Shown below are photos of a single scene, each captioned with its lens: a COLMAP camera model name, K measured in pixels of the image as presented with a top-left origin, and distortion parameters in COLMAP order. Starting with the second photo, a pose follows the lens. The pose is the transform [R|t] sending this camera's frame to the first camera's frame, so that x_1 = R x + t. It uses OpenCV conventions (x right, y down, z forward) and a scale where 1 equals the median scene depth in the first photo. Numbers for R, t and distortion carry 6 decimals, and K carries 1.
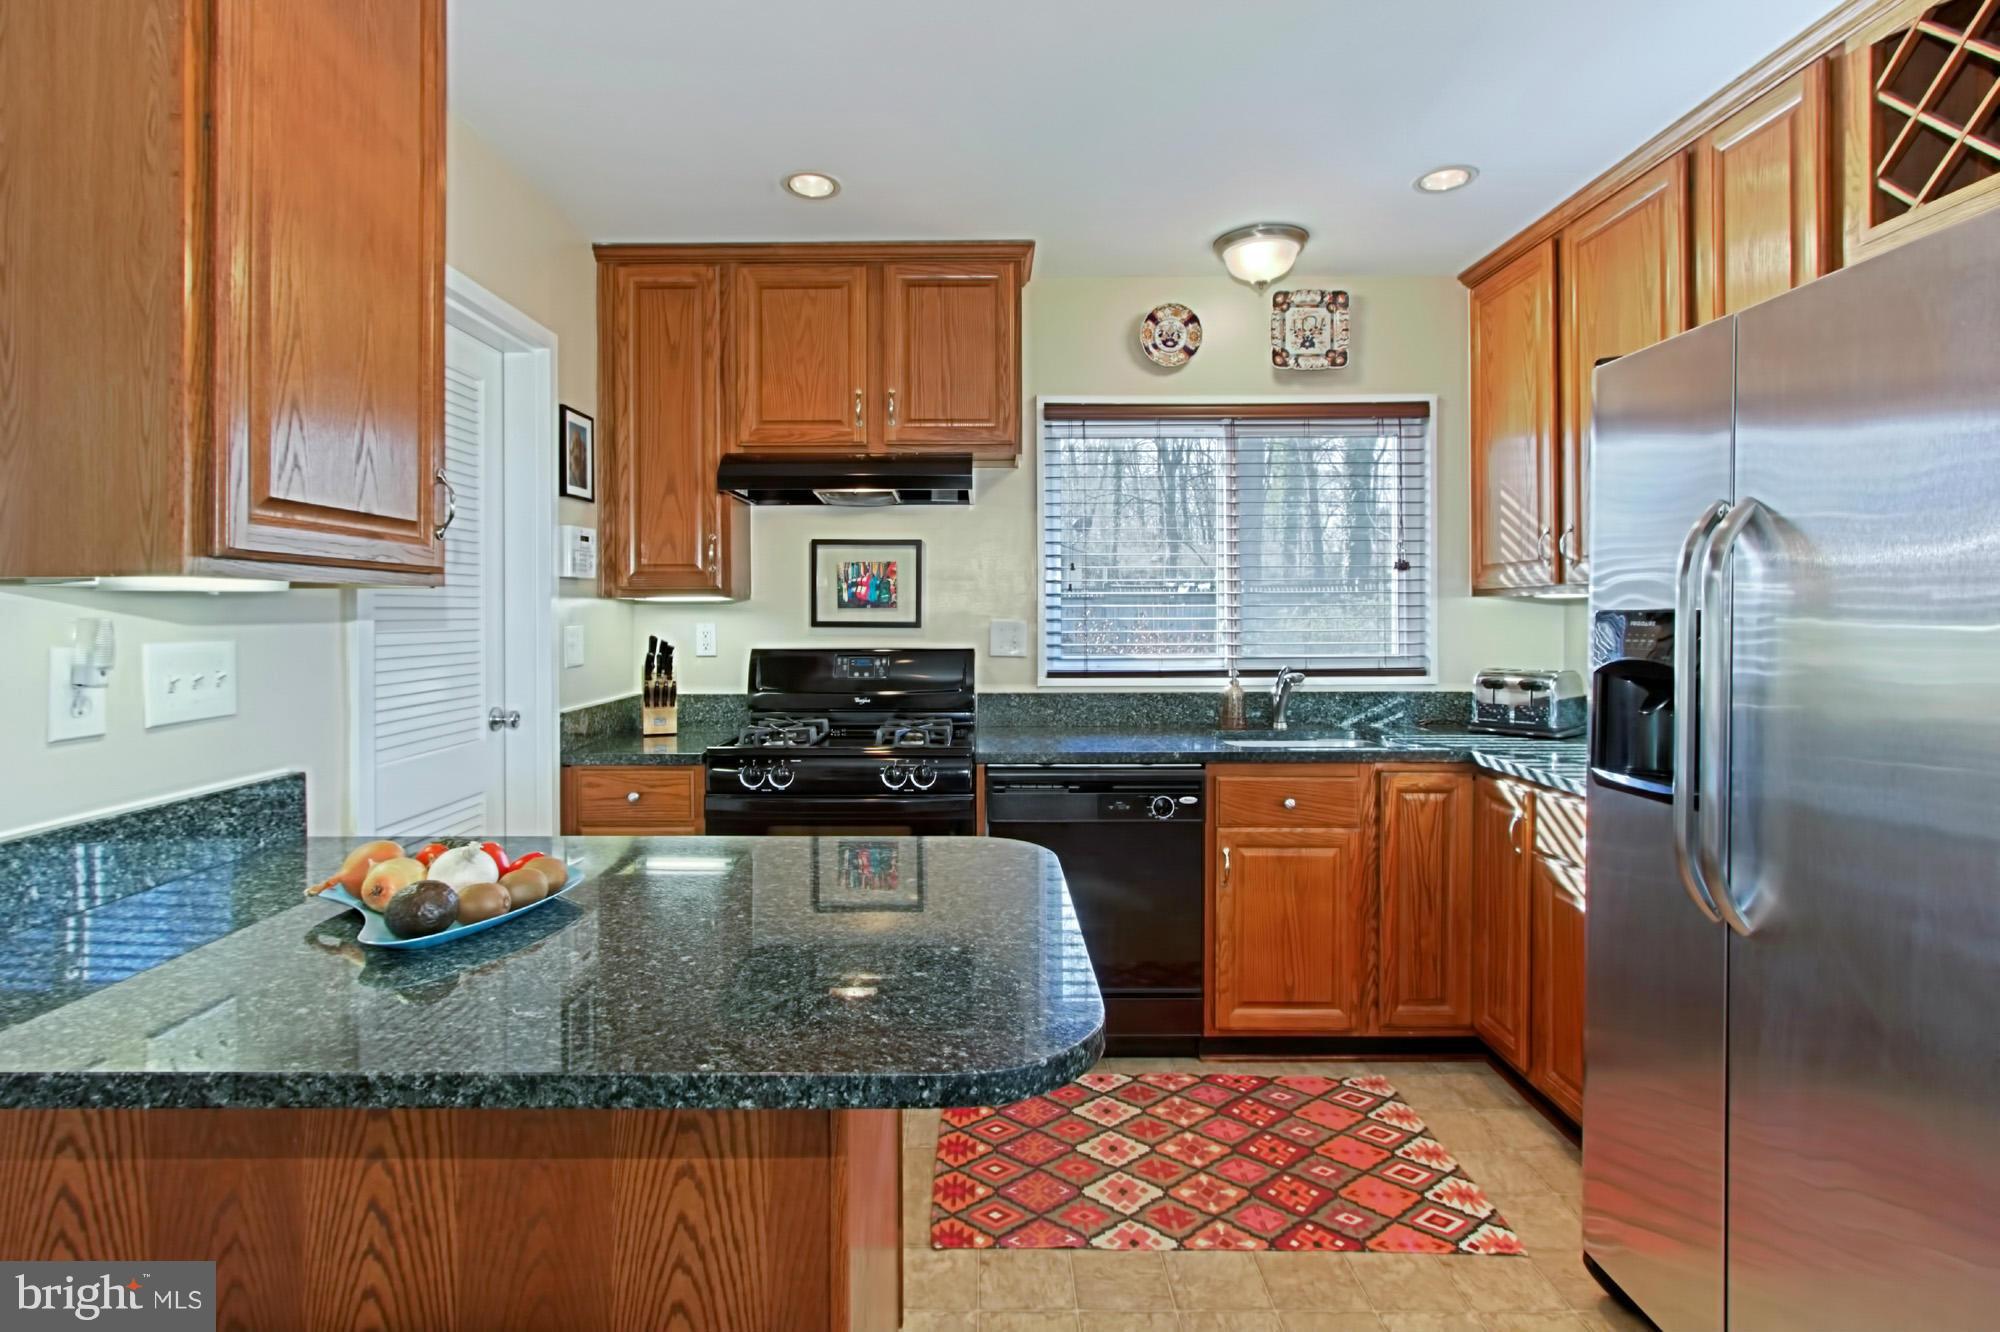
lens RADIAL K [[964.5, 0, 952.0], [0, 964.5, 614.3], [0, 0, 1]] dist [-0.002976, 0.002874]
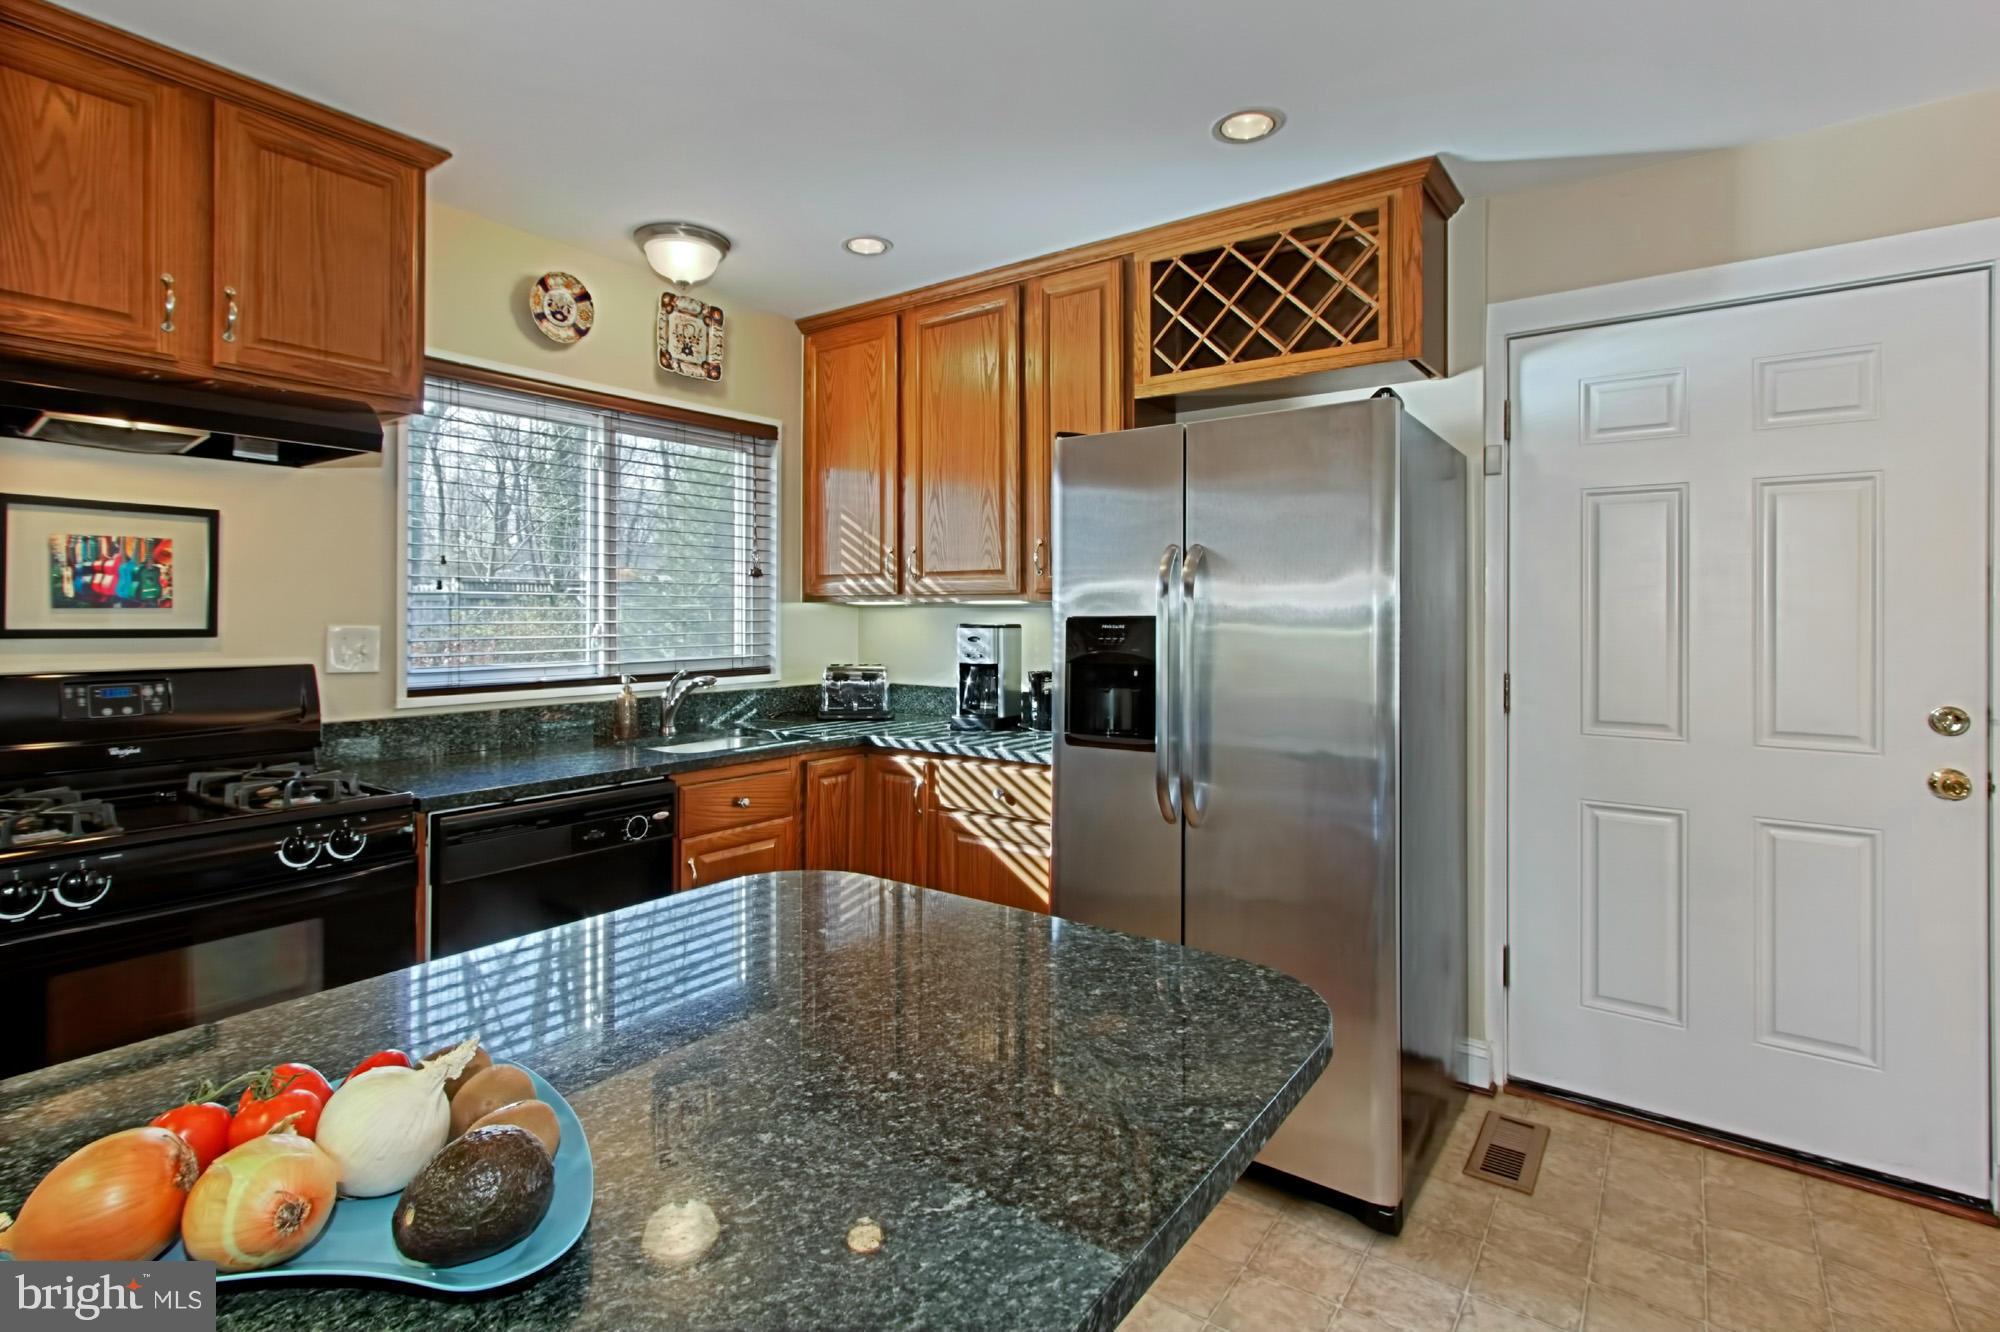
lens RADIAL K [[983.5, 0, 956.8], [0, 983.5, 606.9], [0, 0, 1]] dist [-0.001588, 0.004023]
pose [[0.589781, 0.008971, 0.807514, -0.319486], [-0.002045, 0.999952, -0.009616, -0.002347], [-0.807561, 0.004020, 0.589771, 0.175772]]
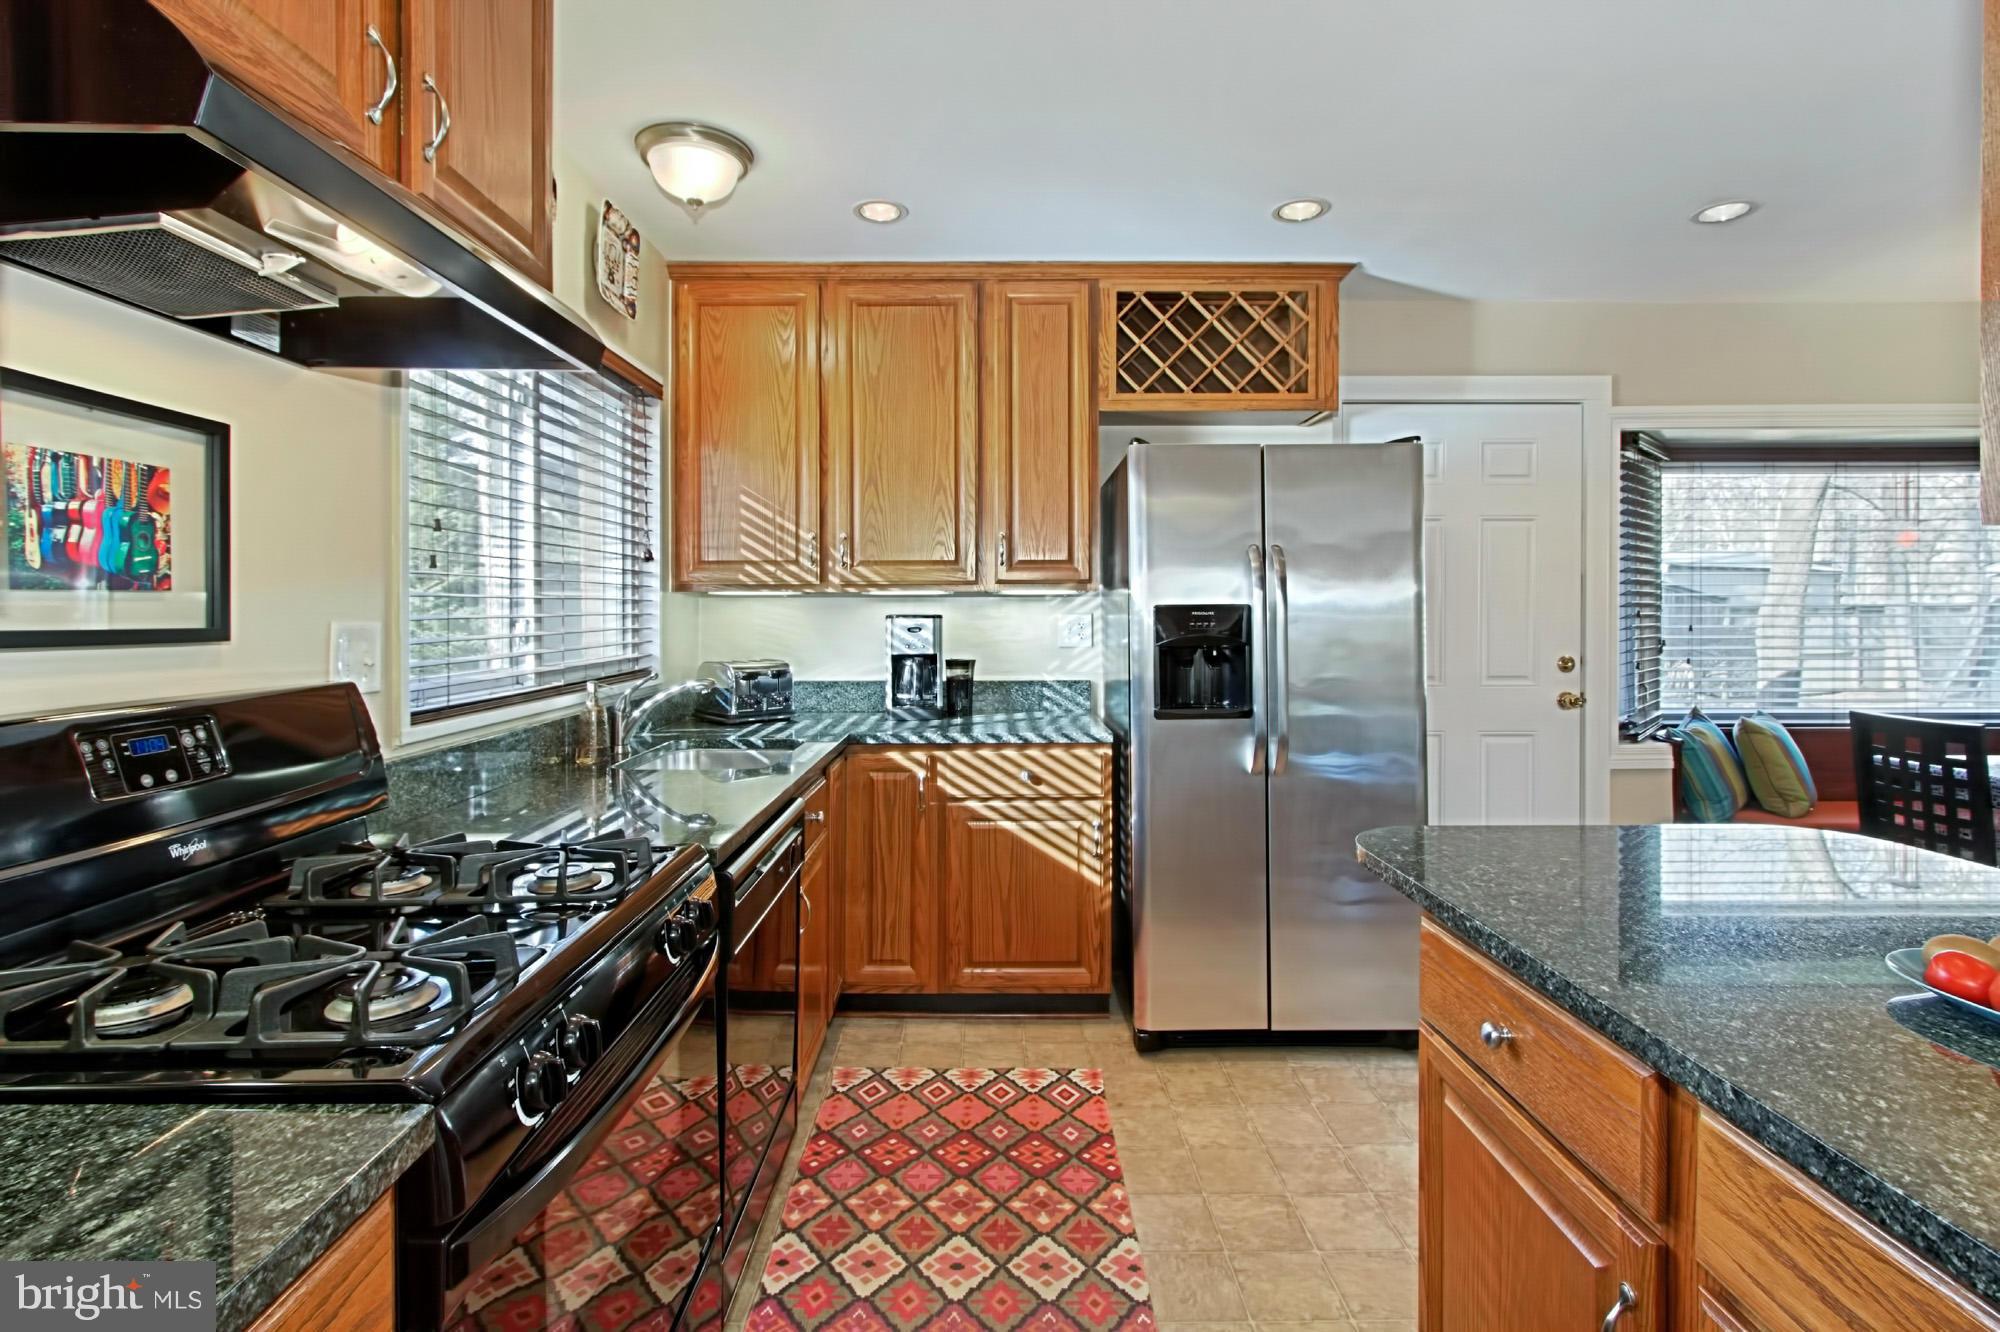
lens RADIAL K [[964.5, 0, 974.4], [0, 964.5, 617.6], [0, 0, 1]] dist [-0.002976, 0.002874]
pose [[-0.031262, -0.006779, 0.999488, -0.492585], [0.003990, 0.999968, 0.006907, 0.002300], [-0.999503, 0.004204, -0.031234, 0.776366]]
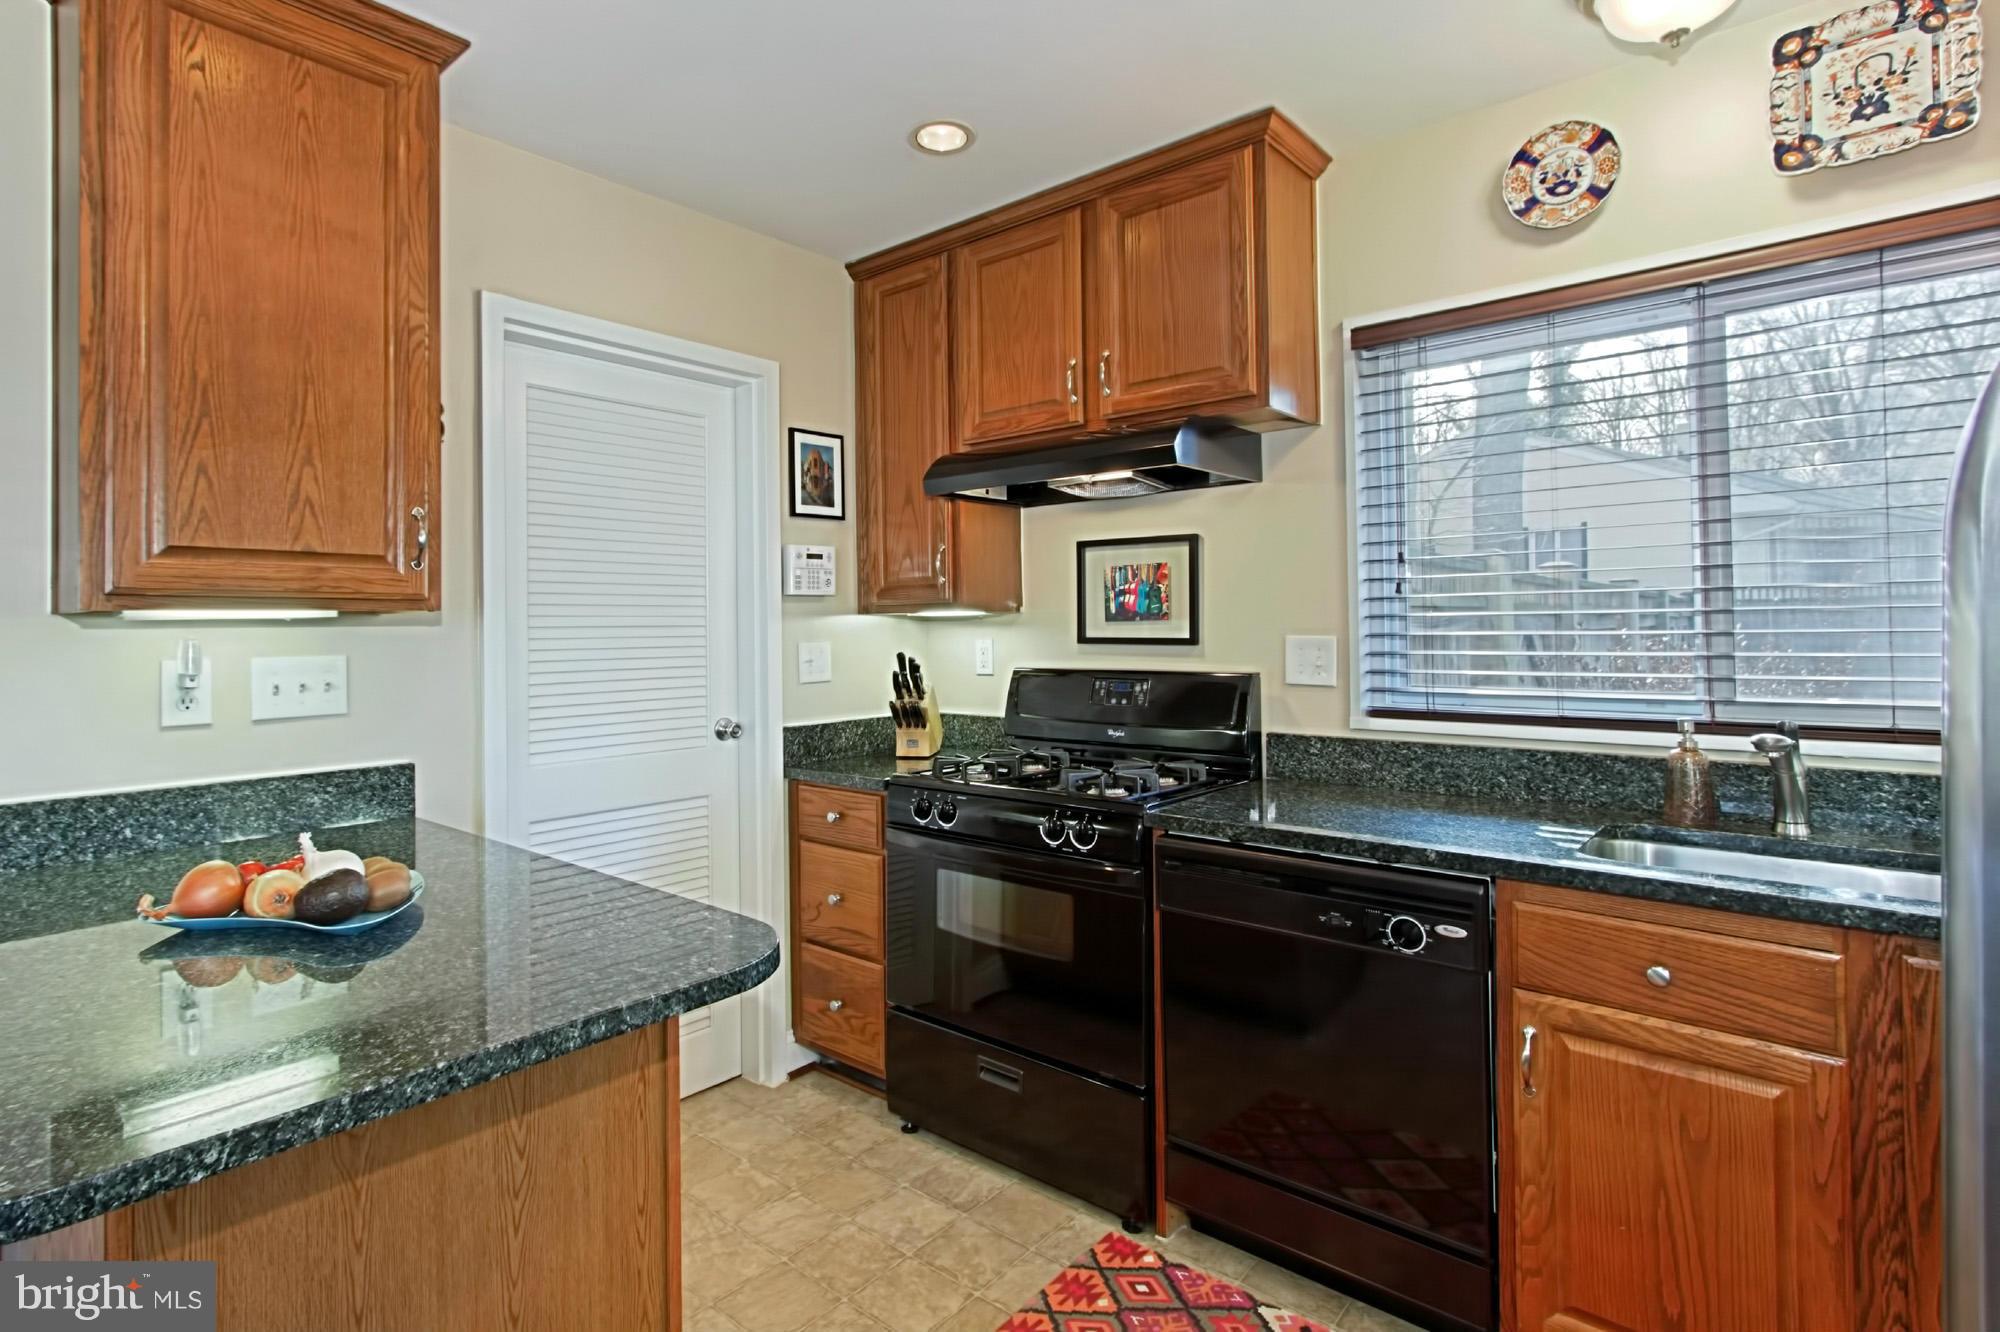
lens RADIAL K [[983.5, 0, 901.0], [0, 983.5, 619.0], [0, 0, 1]] dist [-0.001588, 0.004023]
pose [[0.750886, -0.012167, -0.660319, 0.350364], [0.007604, 0.999923, -0.009777, -0.001619], [0.660388, 0.002320, 0.750921, 0.266406]]
